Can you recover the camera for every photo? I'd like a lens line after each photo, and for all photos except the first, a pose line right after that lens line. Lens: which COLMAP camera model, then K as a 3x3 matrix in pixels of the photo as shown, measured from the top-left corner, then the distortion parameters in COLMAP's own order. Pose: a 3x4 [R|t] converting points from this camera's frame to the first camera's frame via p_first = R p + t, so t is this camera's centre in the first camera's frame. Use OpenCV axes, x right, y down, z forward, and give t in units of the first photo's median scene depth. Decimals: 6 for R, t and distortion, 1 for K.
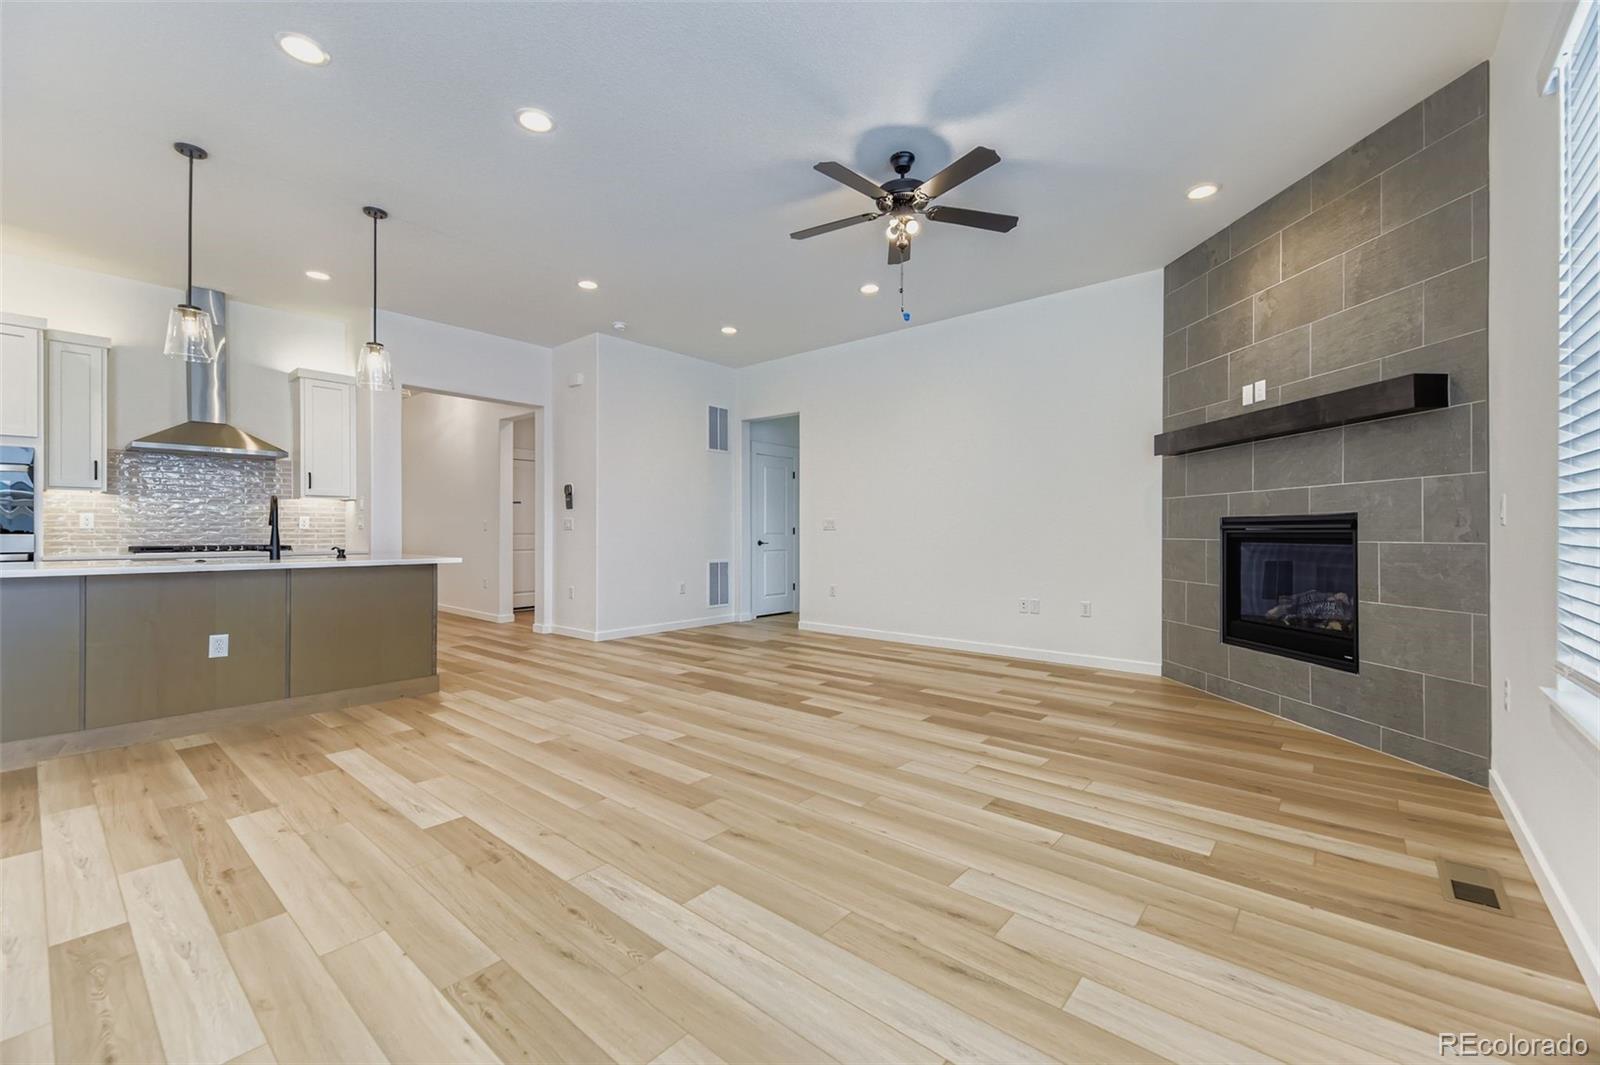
lens RADIAL K [[644.6, 0, 811.6], [0, 644.6, 530.7], [0, 0, 1]] dist [0.013287, -0.003811]
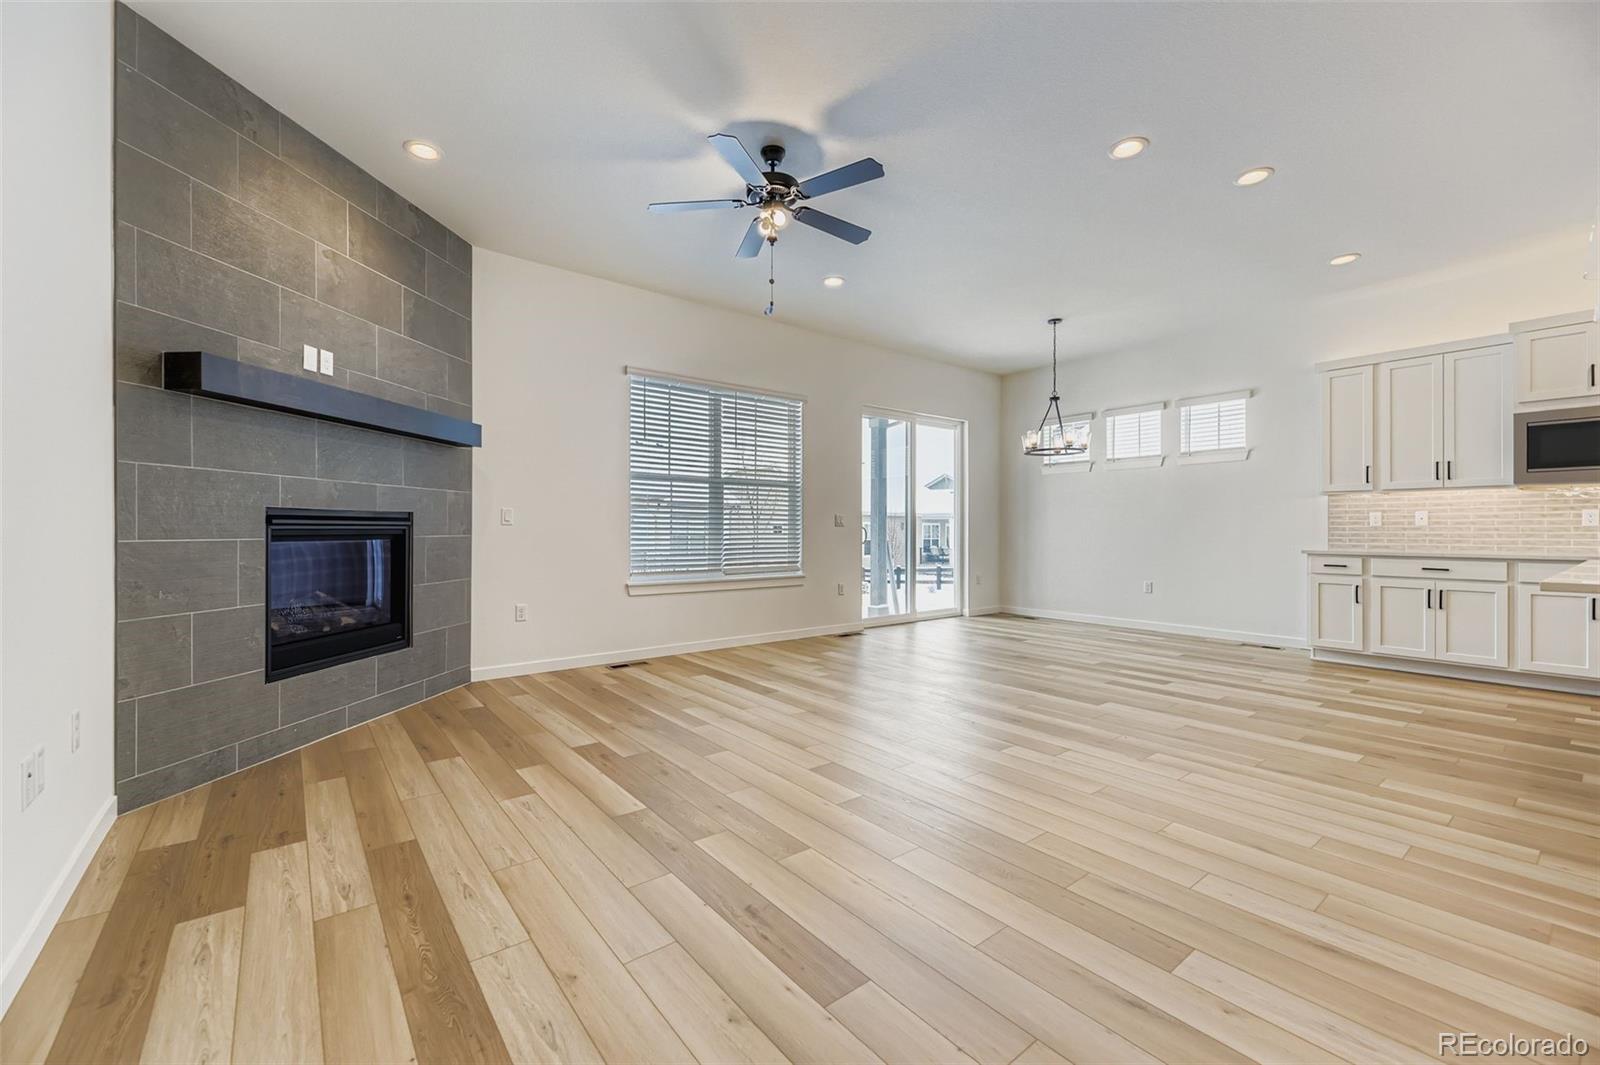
lens RADIAL K [[644.6, 0, 803.3], [0, 644.6, 528.6], [0, 0, 1]] dist [0.013287, -0.003811]
pose [[-0.977612, -0.000869, 0.210412, -0.115773], [-0.001312, 0.999997, -0.001967, 0.003615], [-0.210410, -0.002198, -0.977611, 1.968914]]
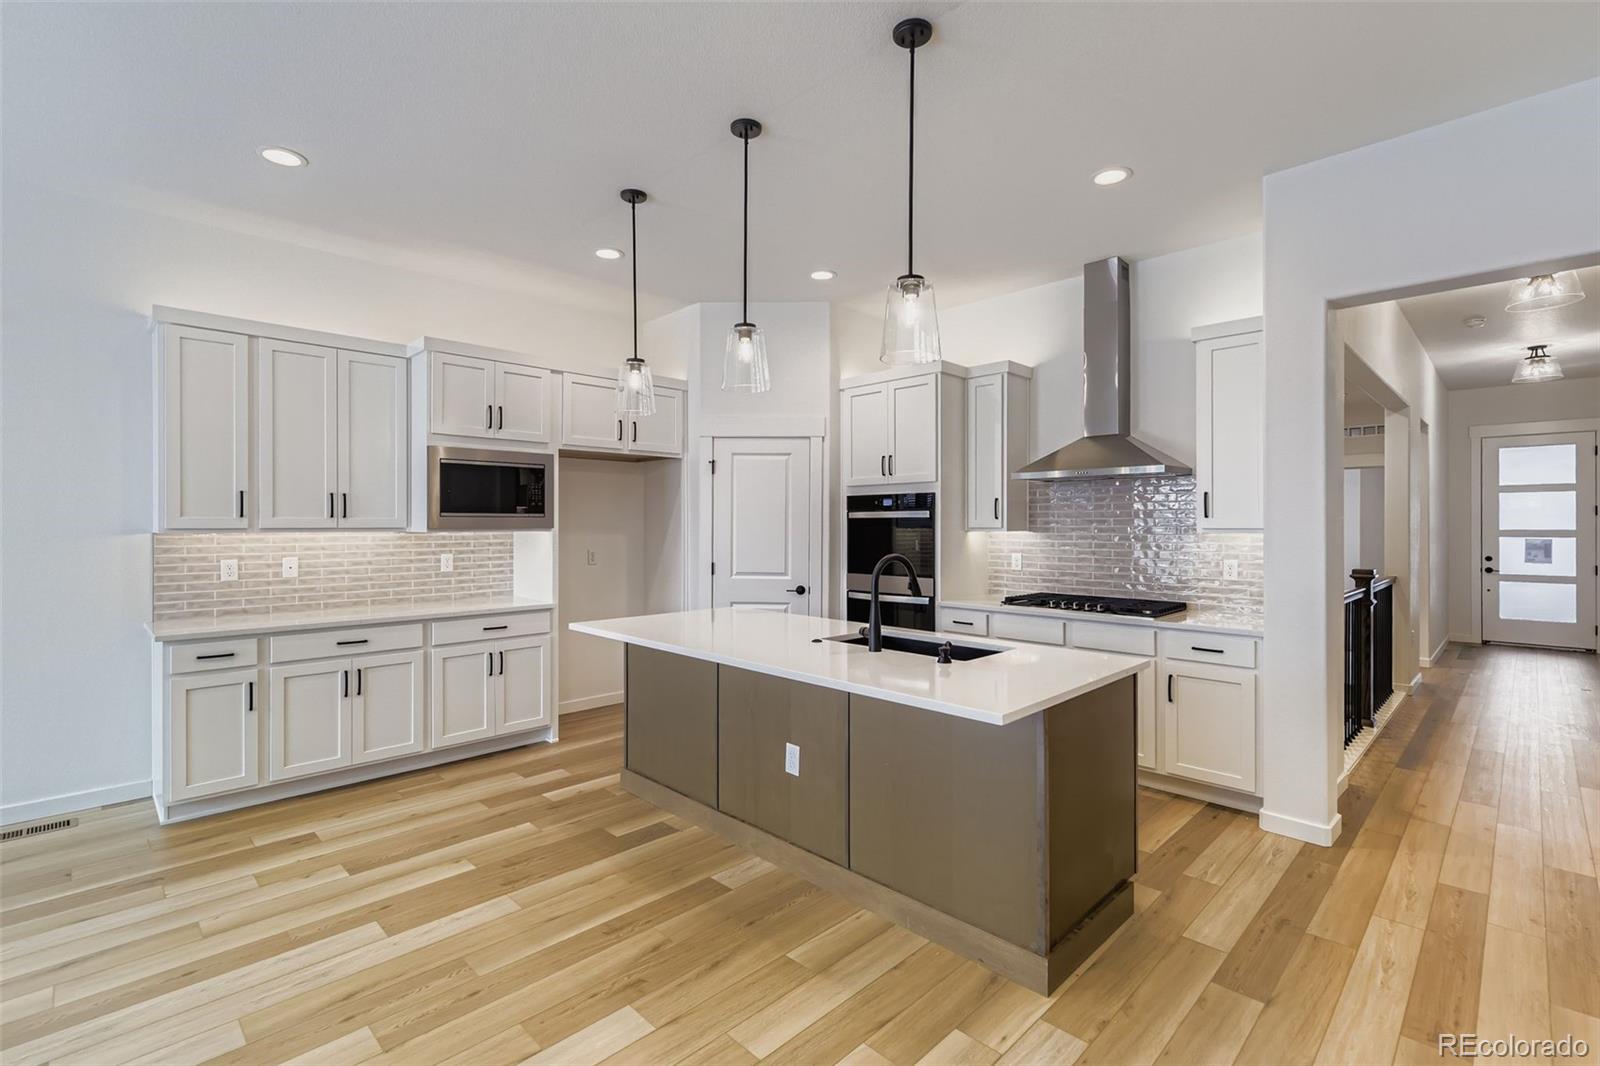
lens RADIAL K [[725.2, 0, 802.5], [0, 725.2, 522.8], [0, 0, 1]] dist [-0.000167, -0.000453]
pose [[-0.096340, -0.002049, -0.995346, -0.080905], [0.001566, 0.999996, -0.002210, -0.097936], [0.995347, -0.001772, -0.096337, 1.134673]]
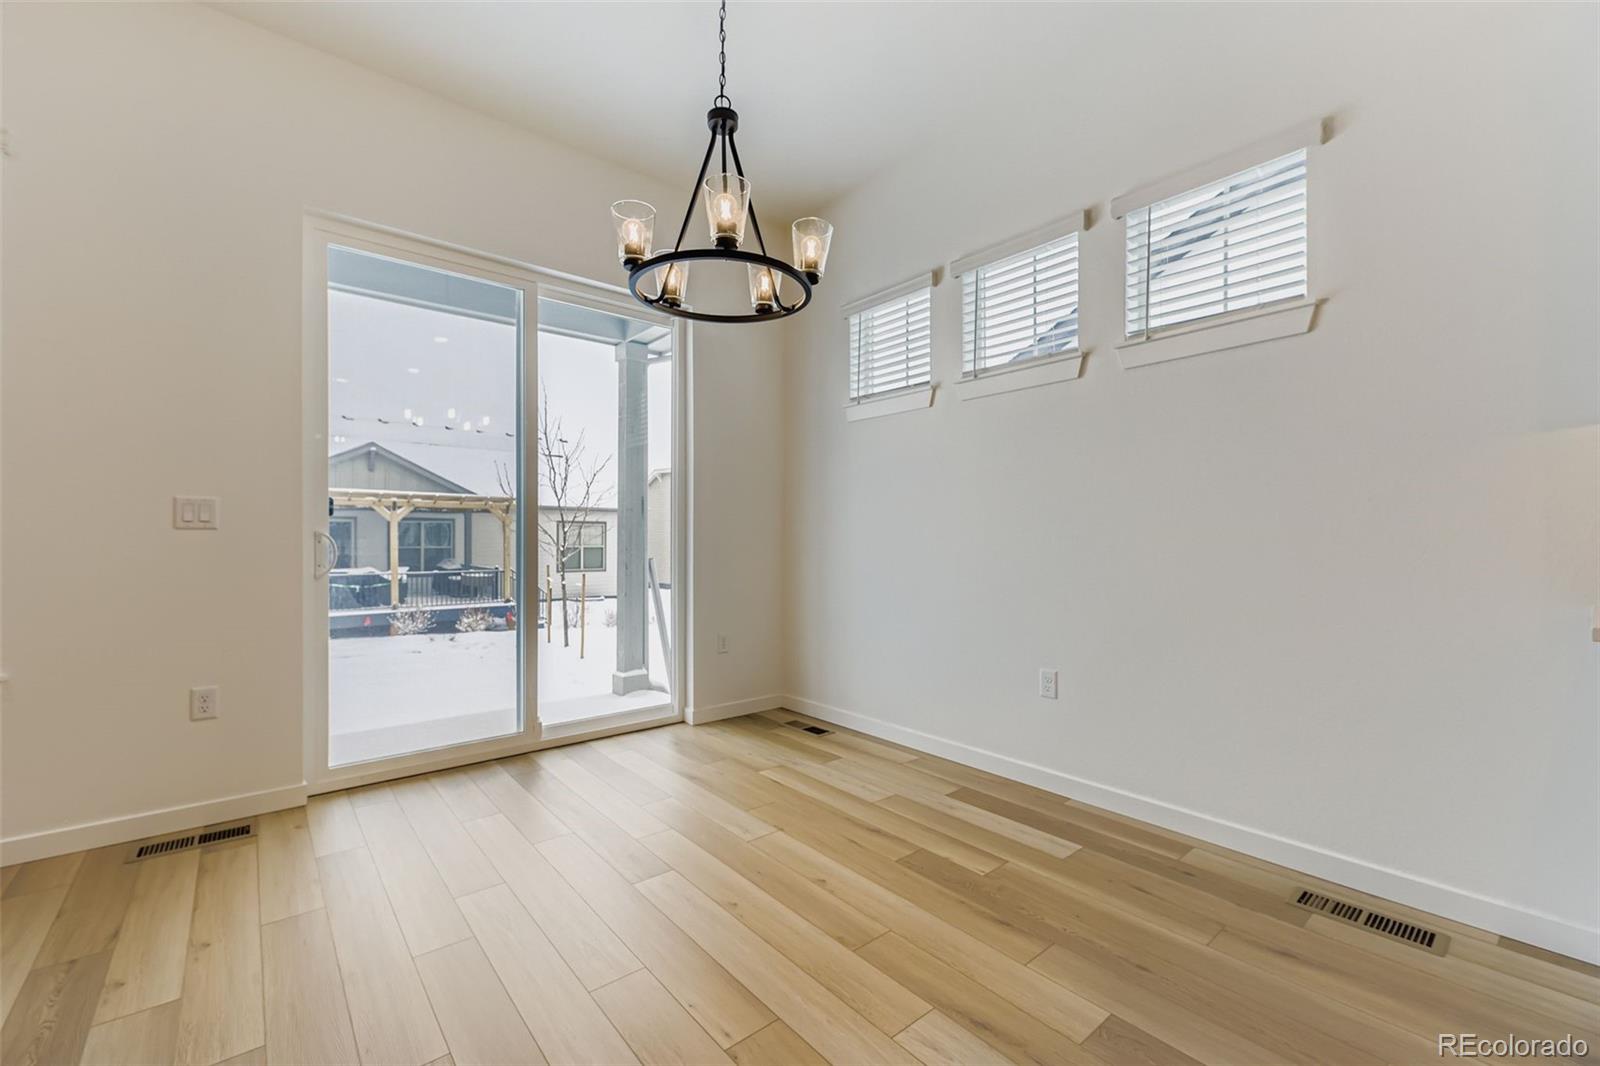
lens RADIAL K [[672.4, 0, 798.4], [0, 672.4, 536.3], [0, 0, 1]] dist [0.004063, 0.000760]
pose [[-0.983140, -0.000912, 0.182852, -0.594102], [-0.001667, 0.999991, -0.003974, 0.001193], [-0.182847, -0.004212, -0.983132, 0.635260]]
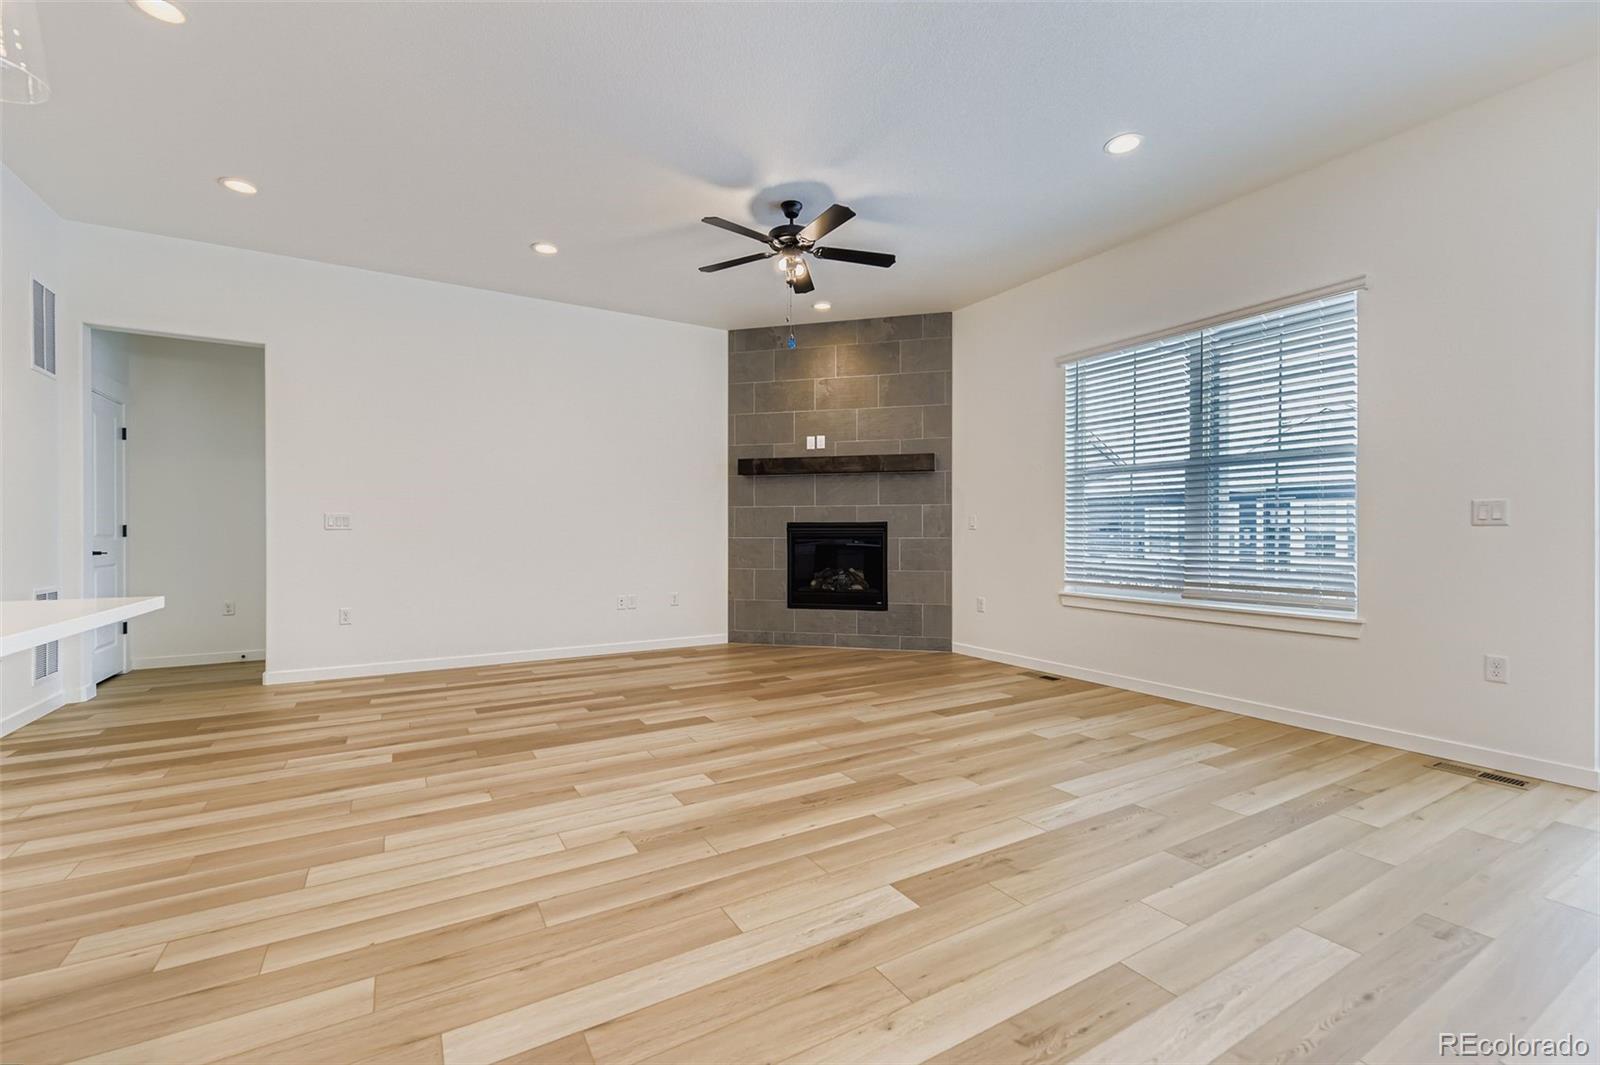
lens RADIAL K [[672.4, 0, 787.6], [0, 672.4, 531.1], [0, 0, 1]] dist [0.004063, 0.000760]
pose [[0.344704, 0.002579, 0.938708, -0.985520], [-0.001242, 0.999997, -0.002291, 0.002612], [-0.938711, -0.000376, 0.344706, 0.599970]]
